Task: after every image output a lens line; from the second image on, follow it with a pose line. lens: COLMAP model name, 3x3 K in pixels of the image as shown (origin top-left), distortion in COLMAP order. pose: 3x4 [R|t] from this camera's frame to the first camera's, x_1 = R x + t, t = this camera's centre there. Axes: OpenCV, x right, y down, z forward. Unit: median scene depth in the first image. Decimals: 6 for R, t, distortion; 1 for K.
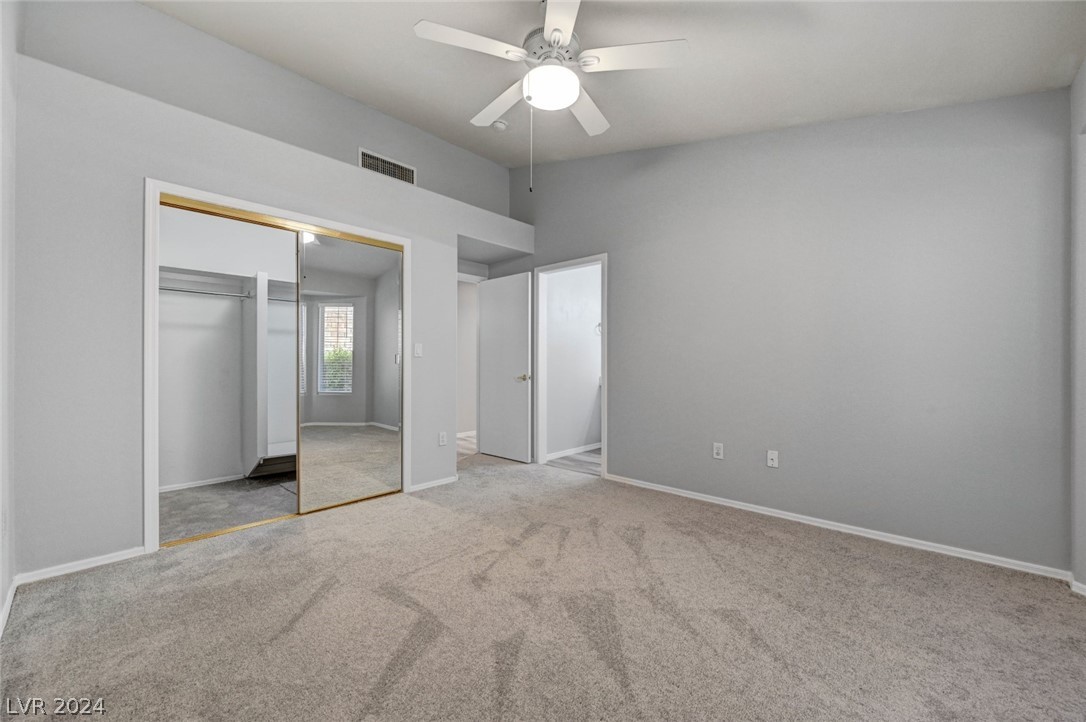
lens RADIAL K [[429.6, 0, 546.0], [0, 429.6, 364.6], [0, 0, 1]] dist [-0.003301, 0.000480]
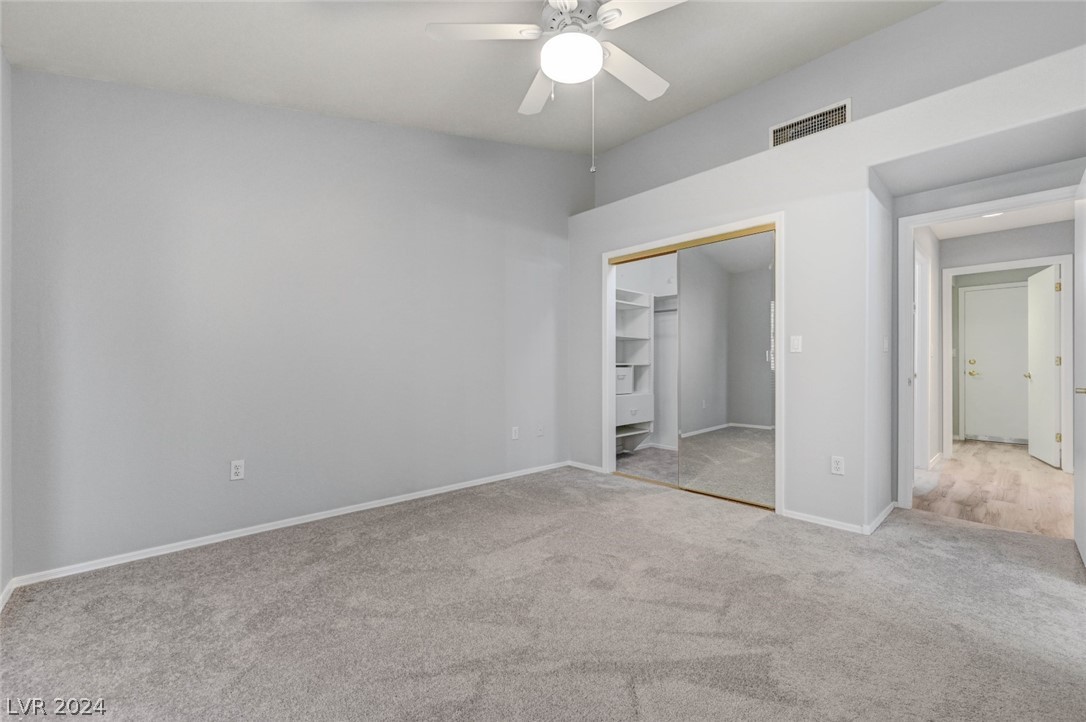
lens RADIAL K [[443.5, 0, 546.4], [0, 443.5, 364.4], [0, 0, 1]] dist [0.001161, 0.000575]
pose [[-0.069838, 0.002142, -0.997556, 0.673529], [-0.000703, 0.999997, 0.002197, 0.003543], [0.997558, 0.000855, -0.069836, 0.710491]]
